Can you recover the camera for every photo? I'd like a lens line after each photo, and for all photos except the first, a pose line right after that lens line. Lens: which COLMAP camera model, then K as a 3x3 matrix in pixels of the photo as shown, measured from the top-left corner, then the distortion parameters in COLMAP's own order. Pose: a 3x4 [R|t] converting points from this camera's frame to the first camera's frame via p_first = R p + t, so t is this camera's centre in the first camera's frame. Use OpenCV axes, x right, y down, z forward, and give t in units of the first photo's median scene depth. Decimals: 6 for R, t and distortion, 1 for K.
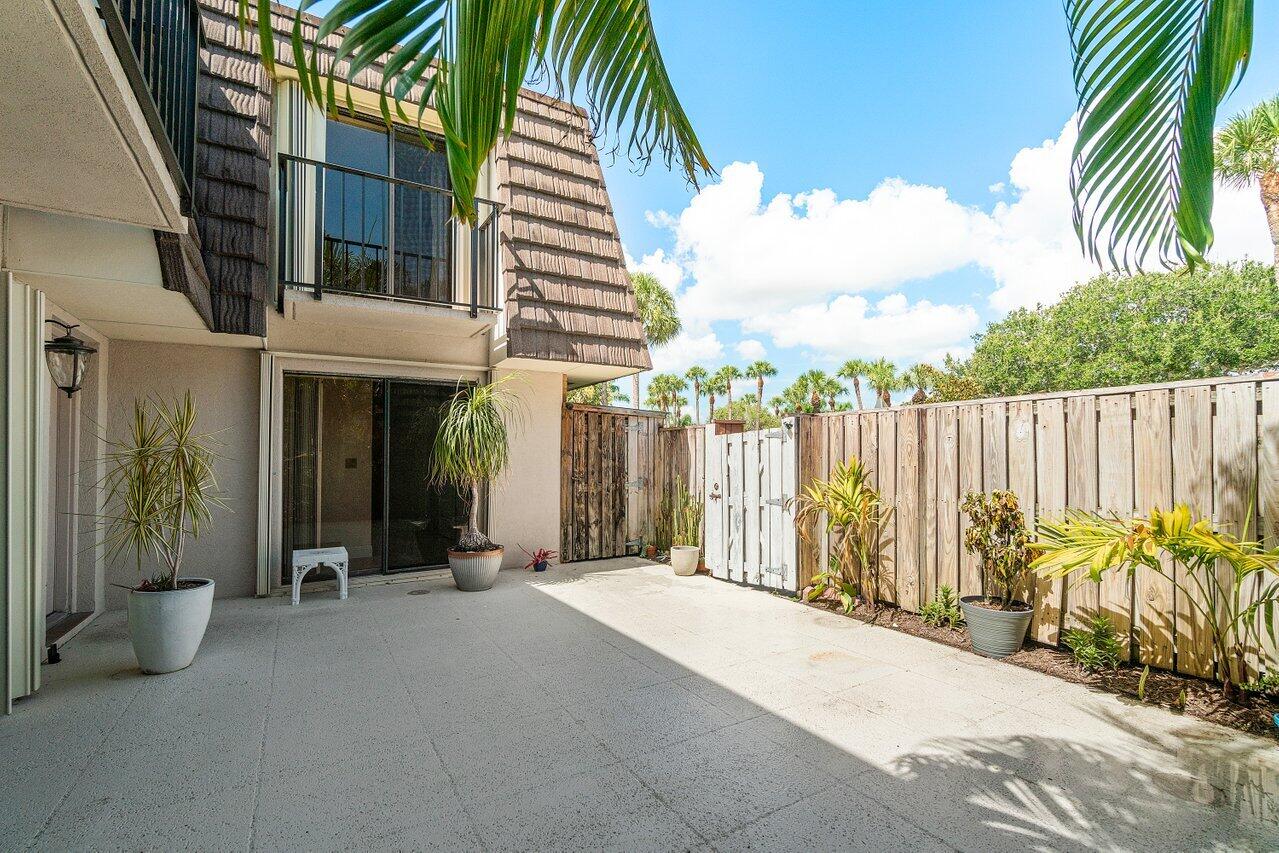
lens RADIAL K [[562.6, 0, 638.6], [0, 562.6, 449.2], [0, 0, 1]] dist [-0.000158, -0.000039]
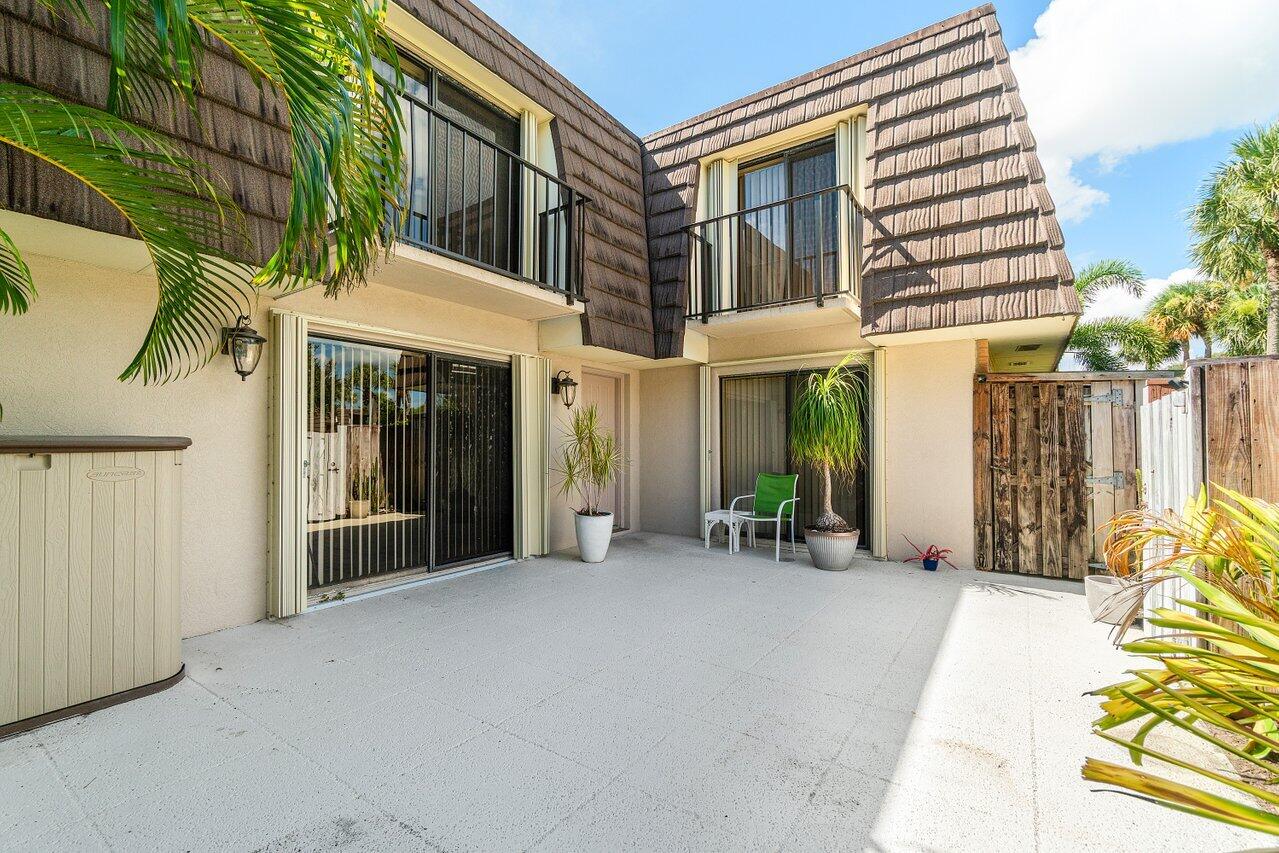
lens RADIAL K [[556.4, 0, 636.0], [0, 556.4, 434.9], [0, 0, 1]] dist [-0.001385, -0.000196]
pose [[0.402680, -0.008469, -0.915302, 0.443569], [0.009998, 0.999938, -0.004854, 0.004907], [0.915286, -0.007196, 0.402740, 0.235591]]
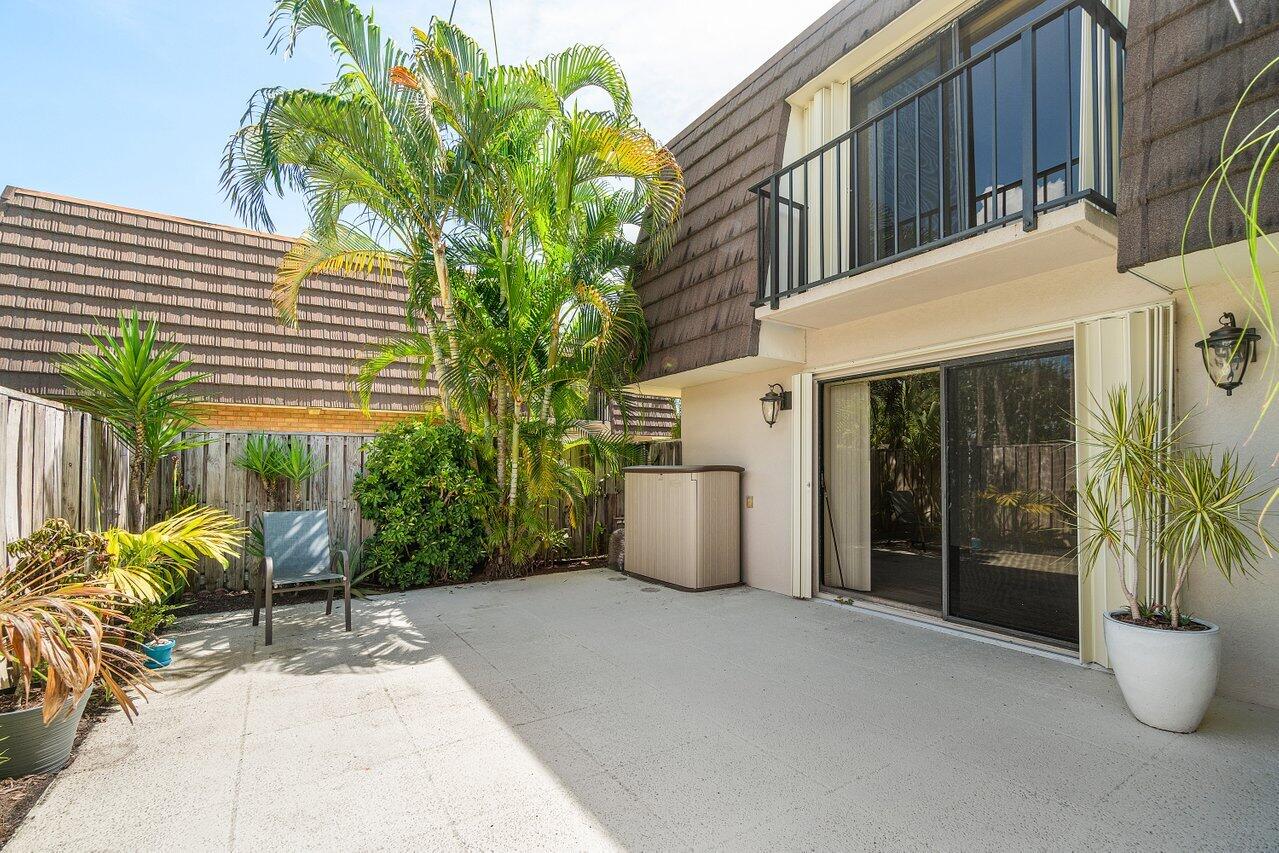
lens RADIAL K [[562.6, 0, 638.6], [0, 562.6, 449.2], [0, 0, 1]] dist [-0.000158, -0.000039]
pose [[-0.999726, 0.007768, -0.022100, -0.036441], [0.008768, 0.998925, -0.045528, 0.015241], [0.021722, -0.045709, -0.998719, 0.996132]]
